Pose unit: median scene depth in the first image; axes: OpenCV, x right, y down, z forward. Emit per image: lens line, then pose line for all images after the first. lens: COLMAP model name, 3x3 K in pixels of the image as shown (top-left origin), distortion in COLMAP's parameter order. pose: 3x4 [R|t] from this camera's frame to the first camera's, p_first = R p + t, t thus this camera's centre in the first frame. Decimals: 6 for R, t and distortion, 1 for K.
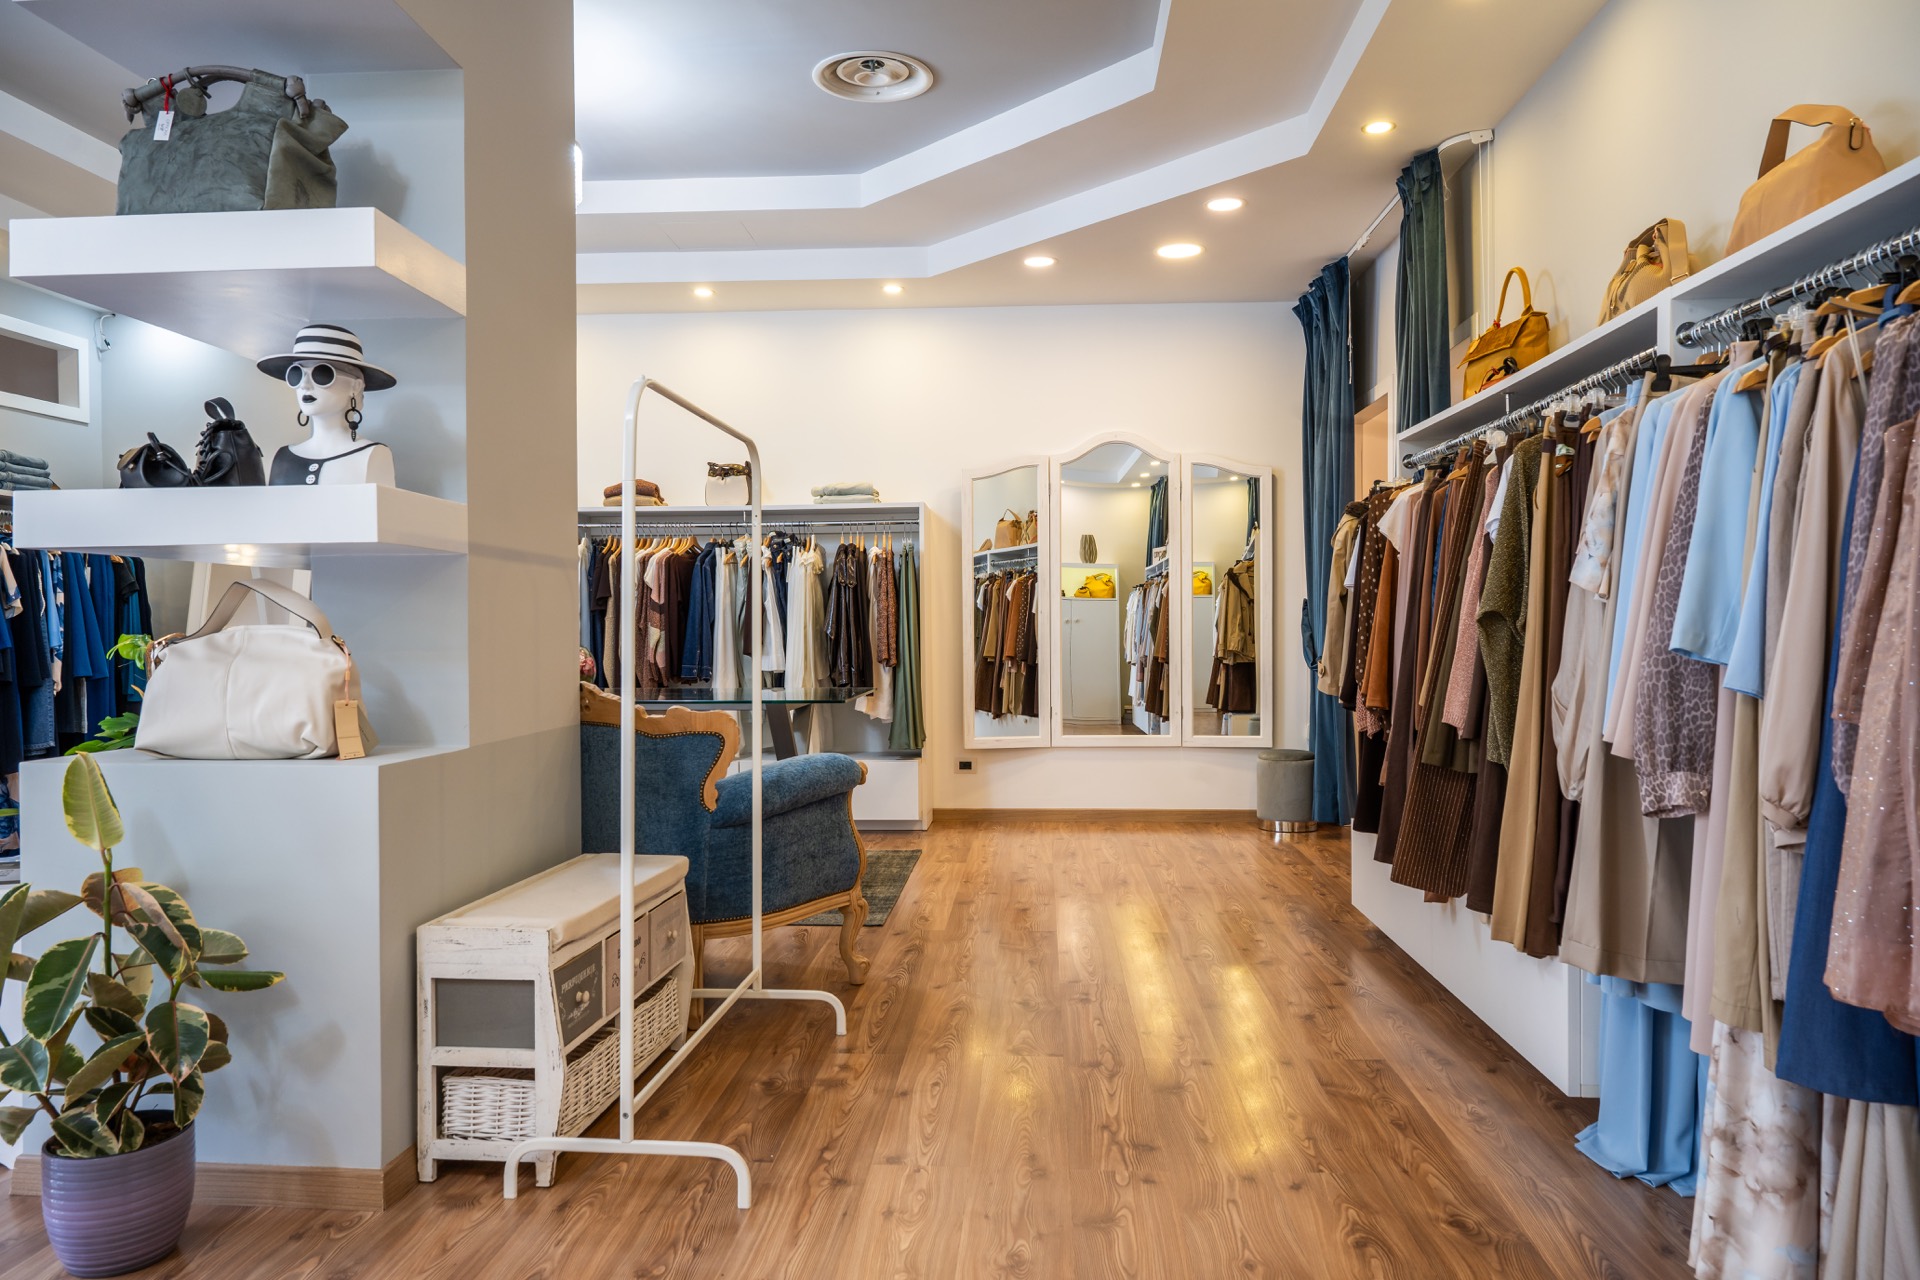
lens RADIAL K [[1285.7, 0, 960.7], [0, 1285.7, 642.2], [0, 0, 1]] dist [0.002463, -0.003092]
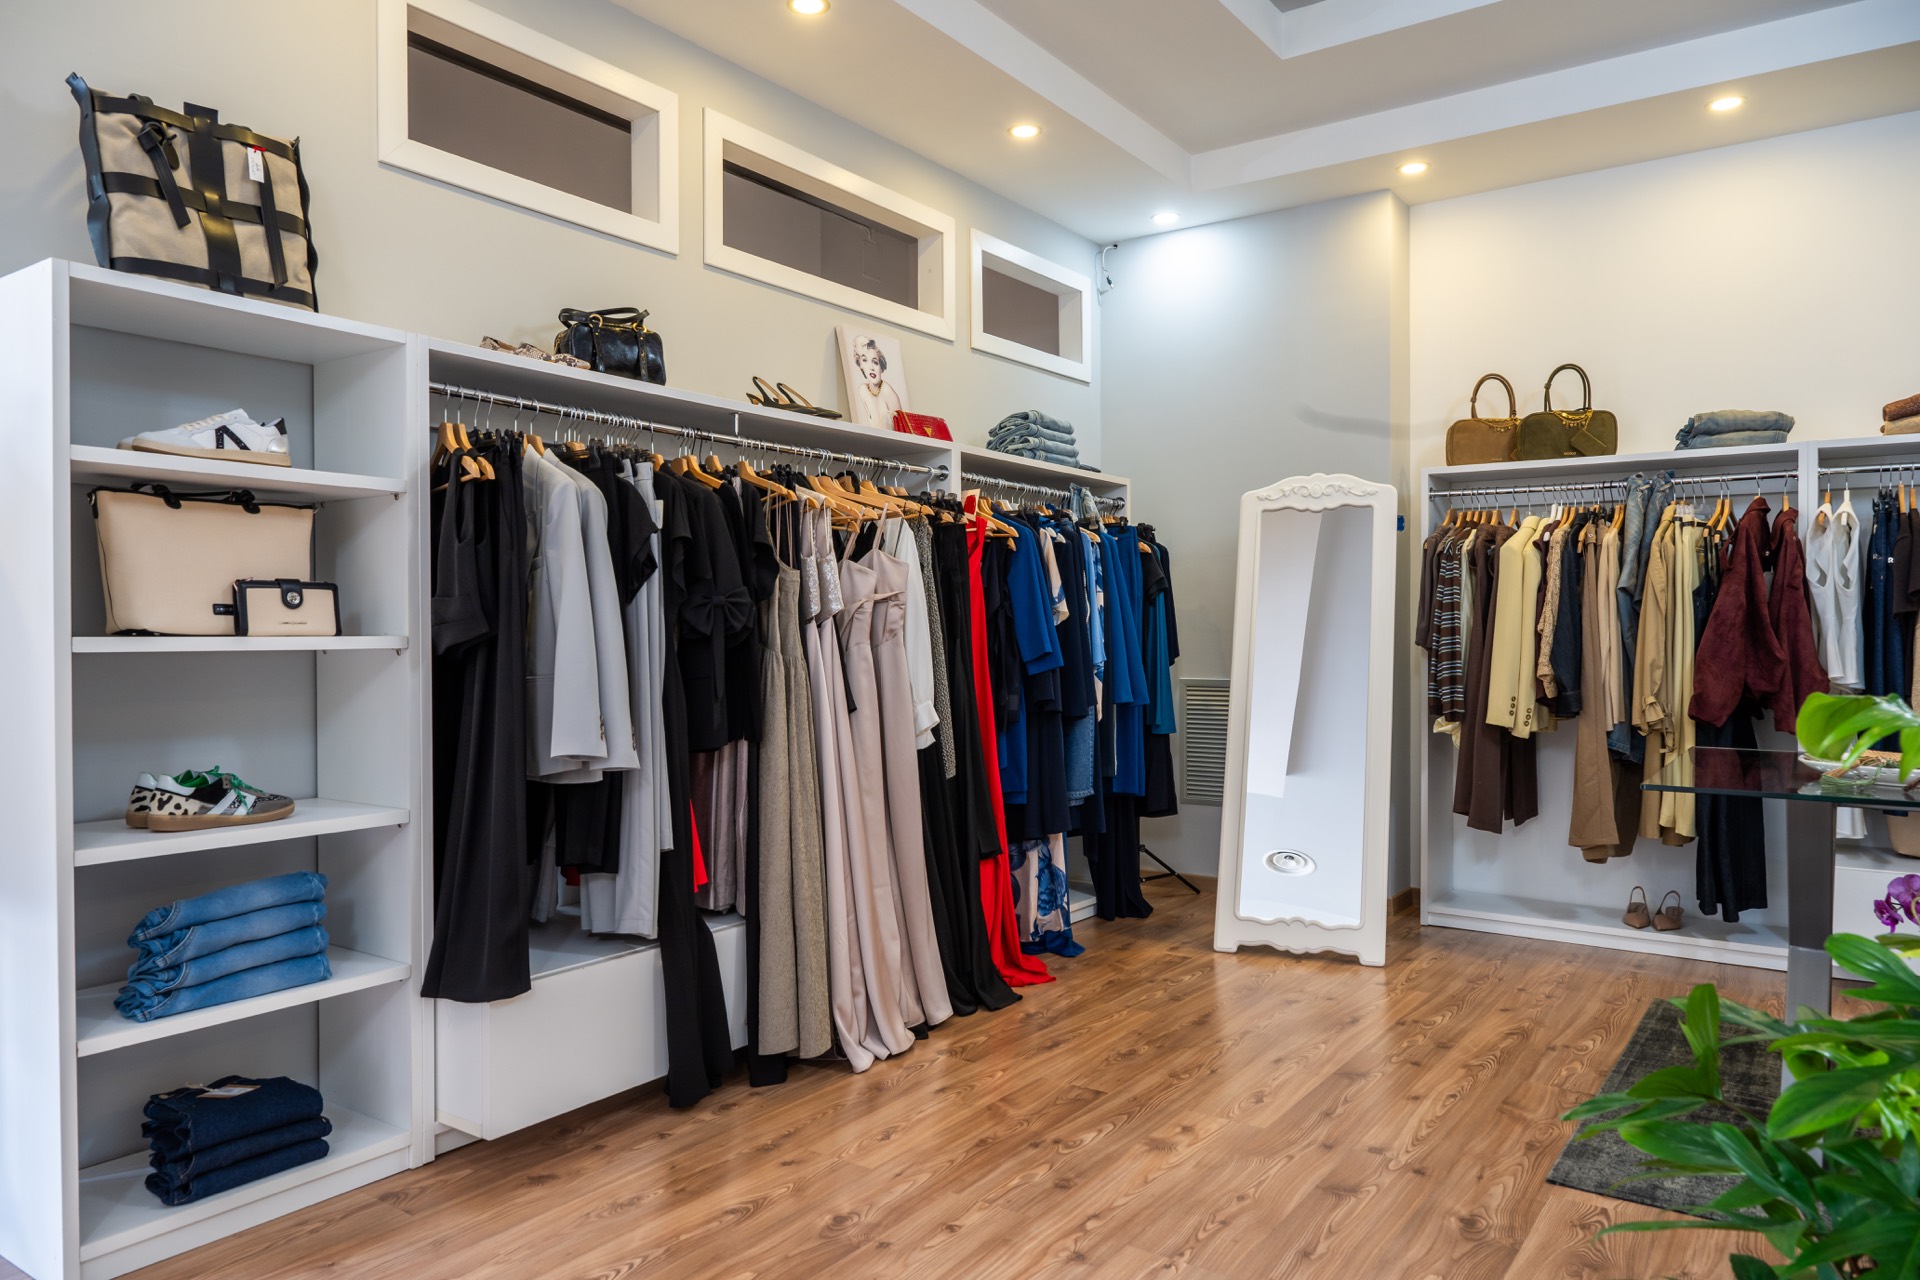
lens RADIAL K [[1285.7, 0, 957.8], [0, 1285.7, 646.6], [0, 0, 1]] dist [0.002463, -0.003092]
pose [[0.850002, 0.010728, -0.526671, -0.708819], [-0.007977, 0.999940, 0.007494, -0.021660], [0.526719, -0.002169, 0.850036, 0.595835]]
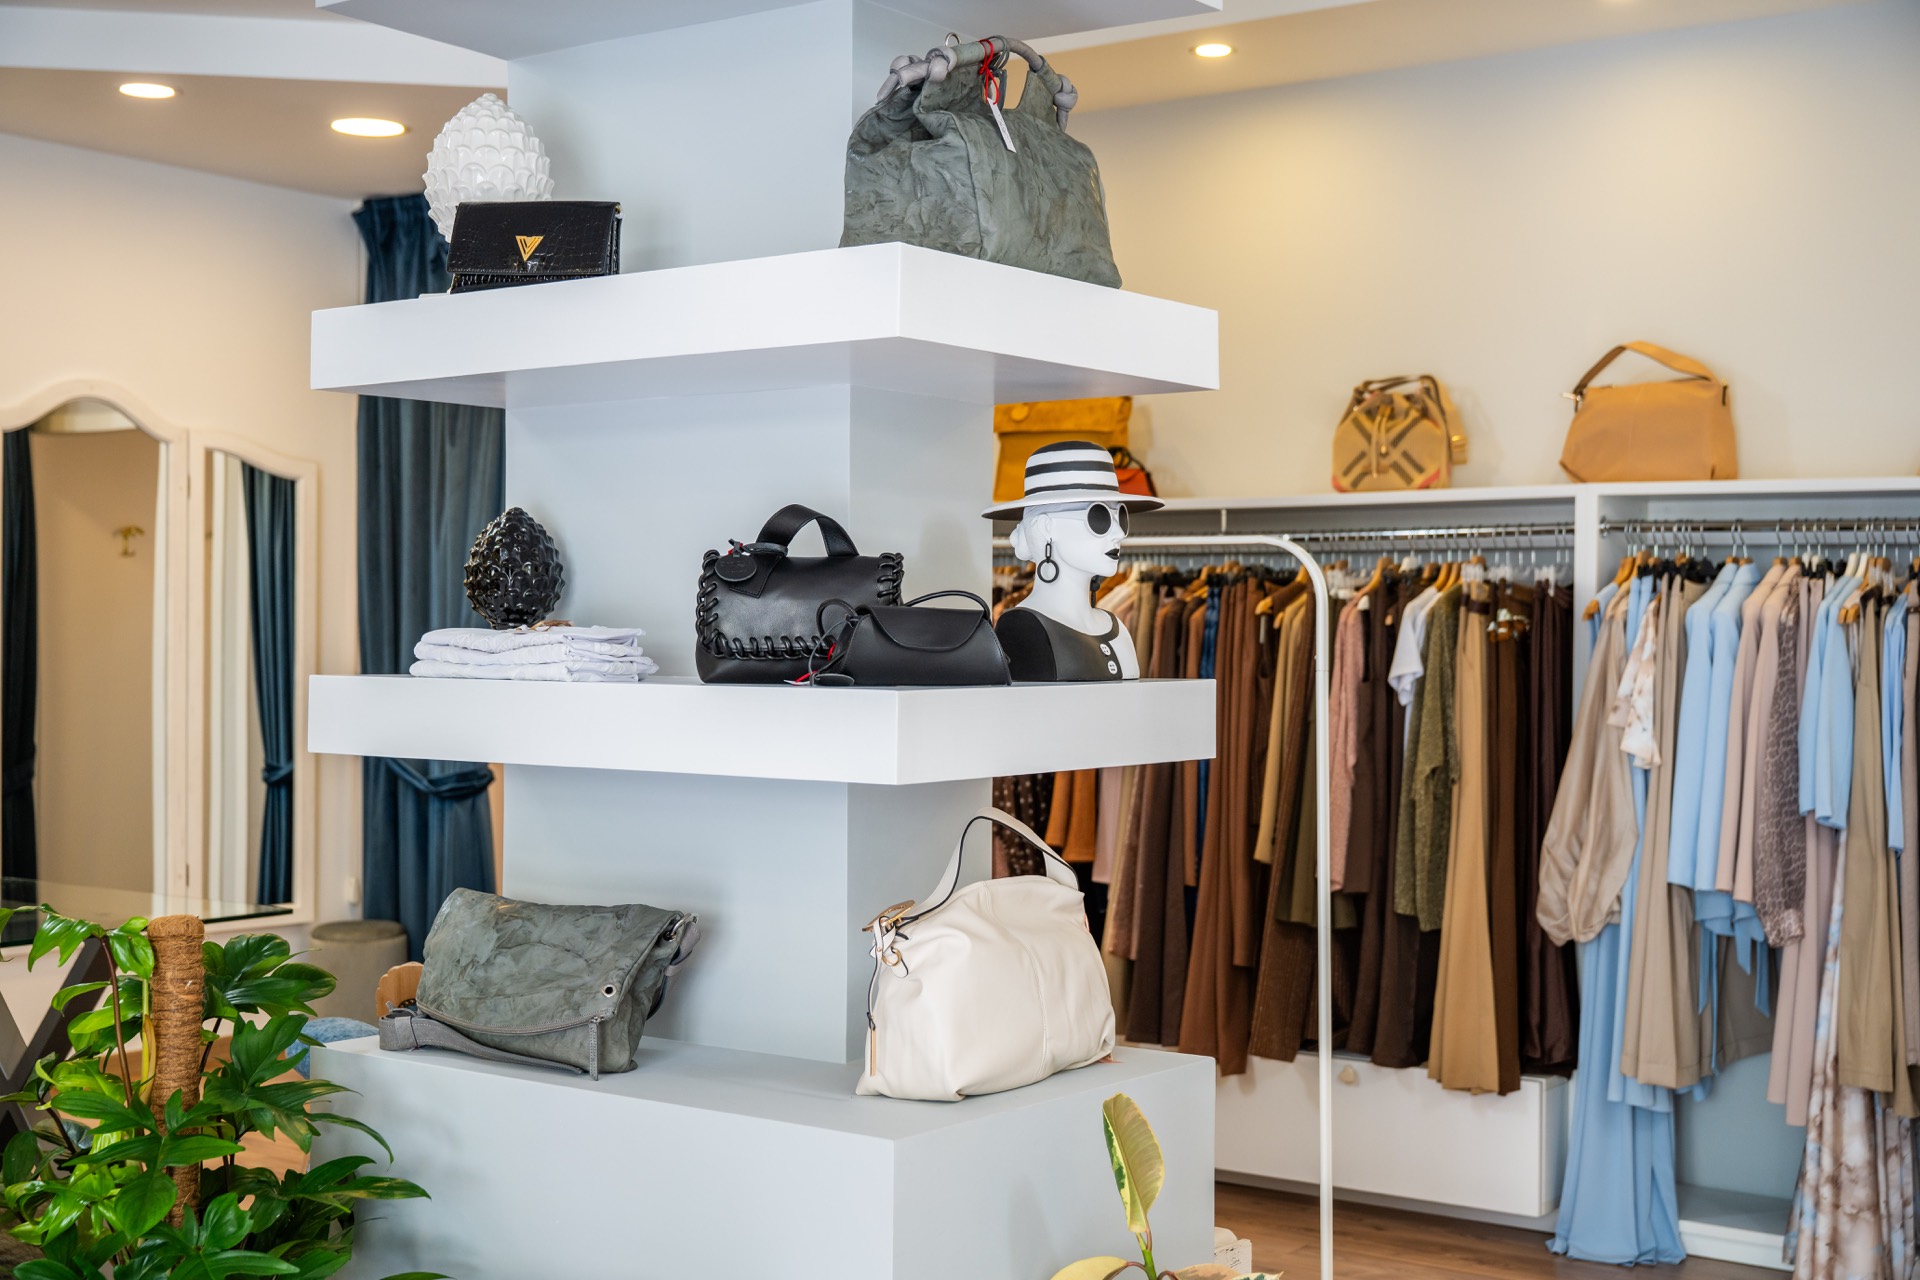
lens RADIAL K [[2436.3, 0, 966.2], [0, 2436.3, 645.6], [0, 0, 1]] dist [0.007885, 0.000000]
pose [[0.522342, 0.001771, 0.852734, -1.280139], [-0.000809, 0.999998, -0.001581, -0.103851], [-0.852736, 0.000137, 0.522343, 0.282411]]
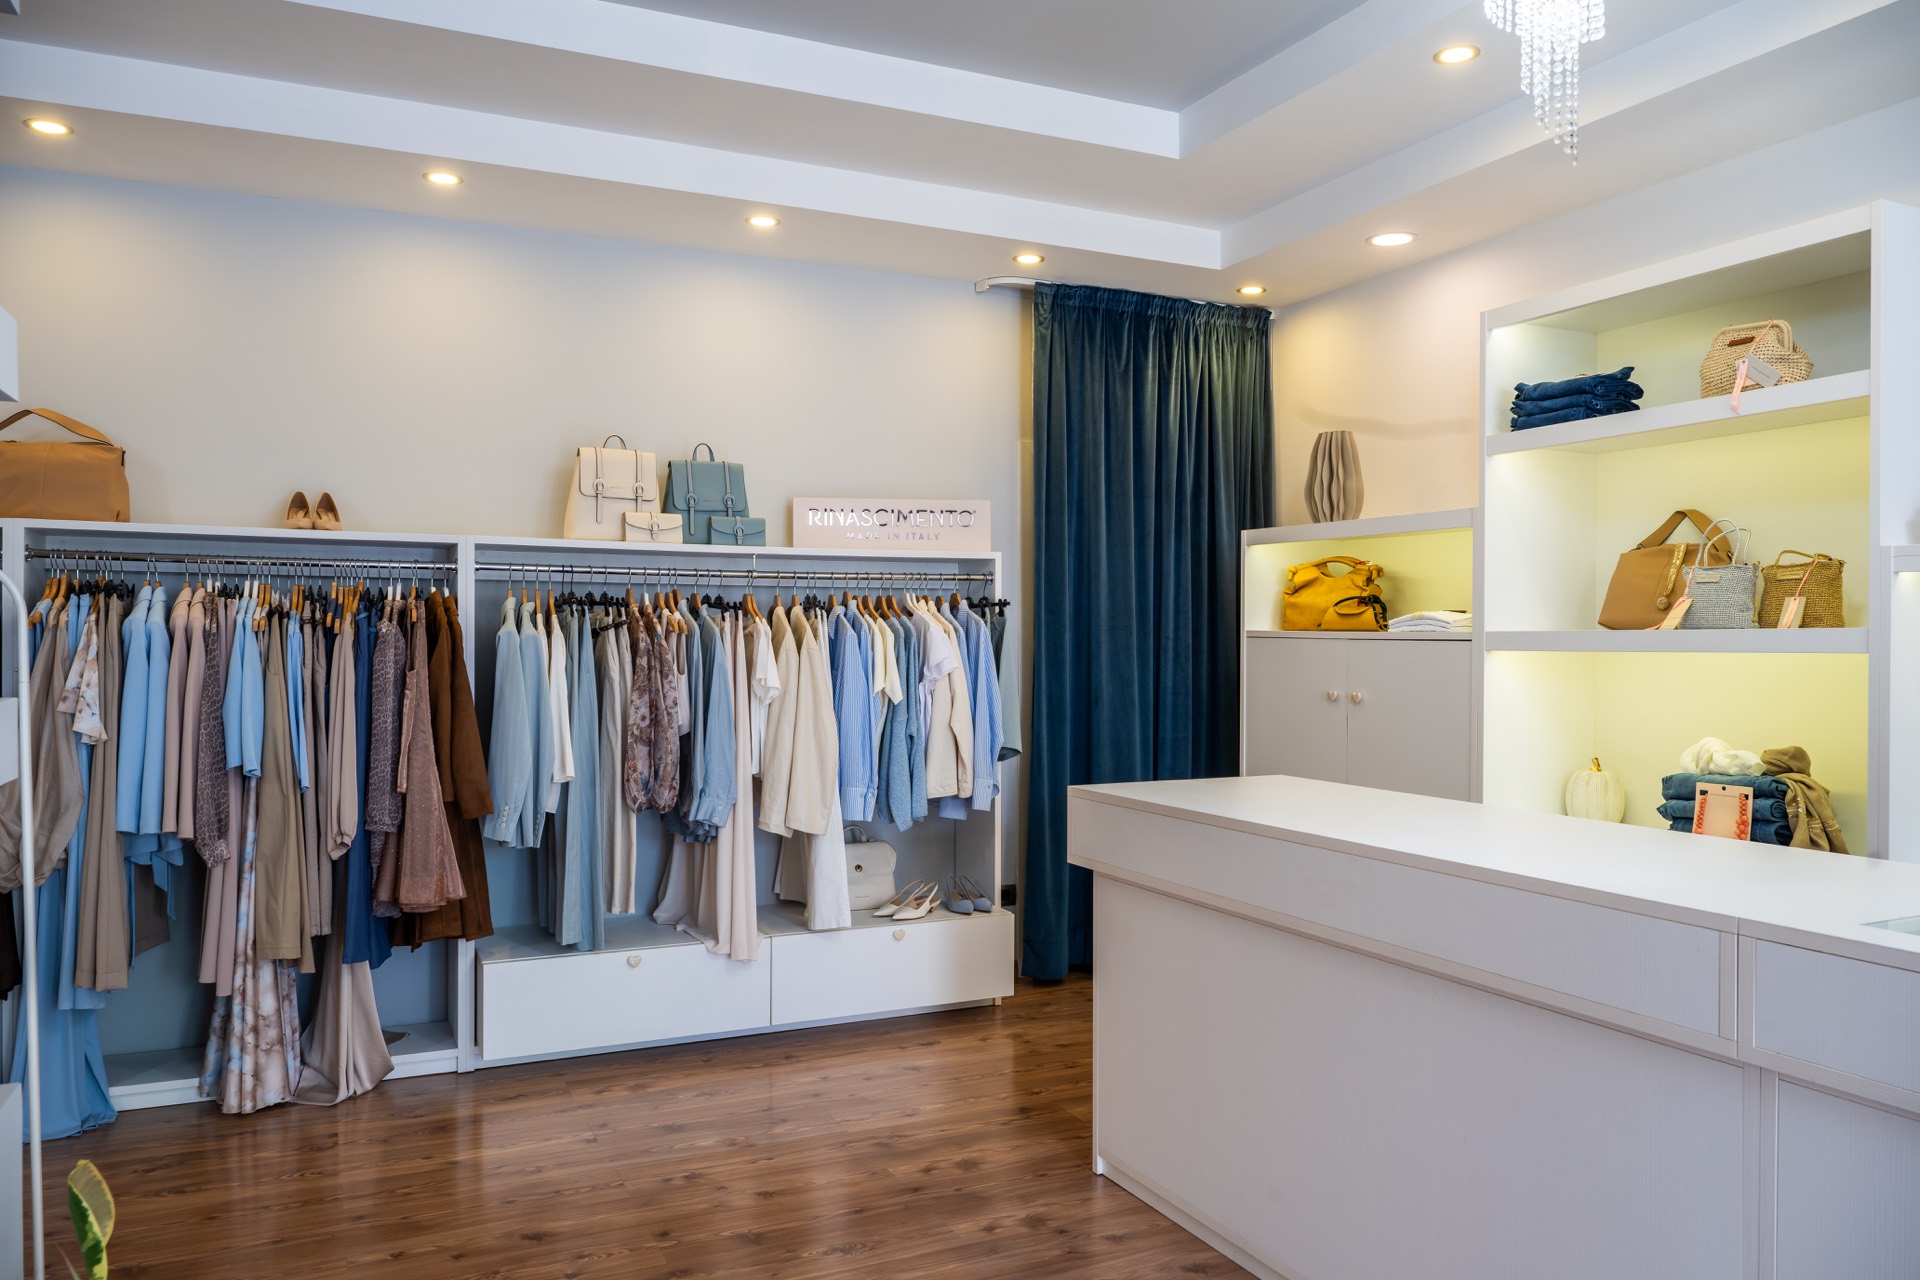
lens RADIAL K [[1365.9, 0, 959.7], [0, 1365.9, 643.1], [0, 0, 1]] dist [-0.004364, -0.002063]
pose [[-0.484143, -0.004733, 0.874976, -1.025336], [0.007482, 0.999926, 0.009549, -0.117156], [-0.874957, 0.011170, -0.484072, 0.667472]]
